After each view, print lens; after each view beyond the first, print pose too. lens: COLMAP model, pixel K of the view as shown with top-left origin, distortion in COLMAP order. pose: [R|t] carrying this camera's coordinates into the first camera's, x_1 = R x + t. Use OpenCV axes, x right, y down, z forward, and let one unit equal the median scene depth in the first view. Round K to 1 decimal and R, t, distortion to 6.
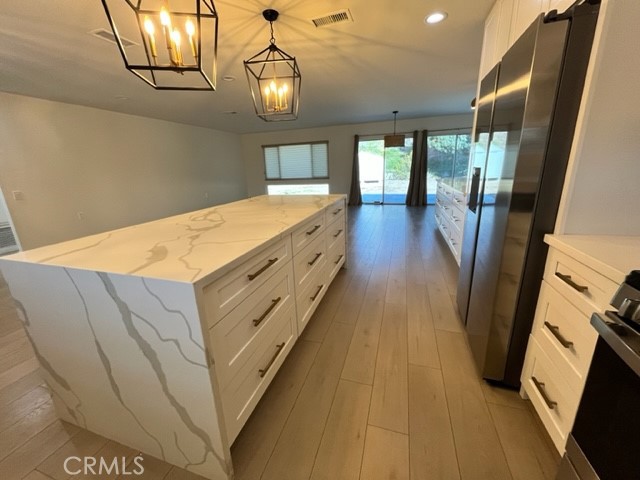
lens RADIAL K [[258.9, 0, 316.2], [0, 258.9, 239.5], [0, 0, 1]] dist [-0.000932, 0.000035]
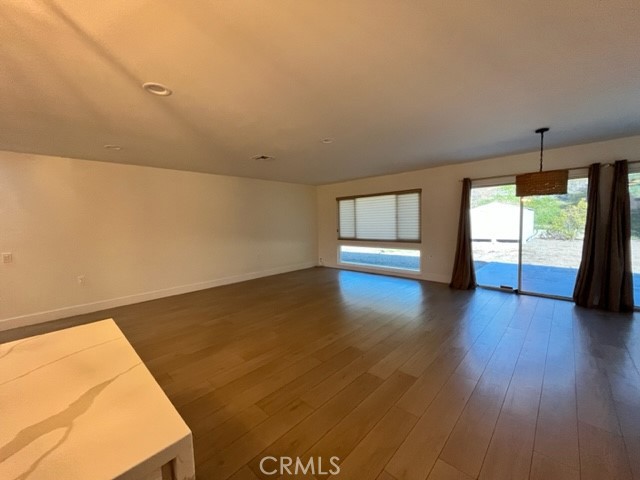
lens RADIAL K [[258.9, 0, 316.2], [0, 258.9, 239.5], [0, 0, 1]] dist [-0.000932, 0.000035]
pose [[0.892971, 0.047057, -0.447647, 0.109118], [-0.127387, 0.980282, -0.151064, -0.107861], [0.431712, 0.191920, 0.881358, 0.290611]]
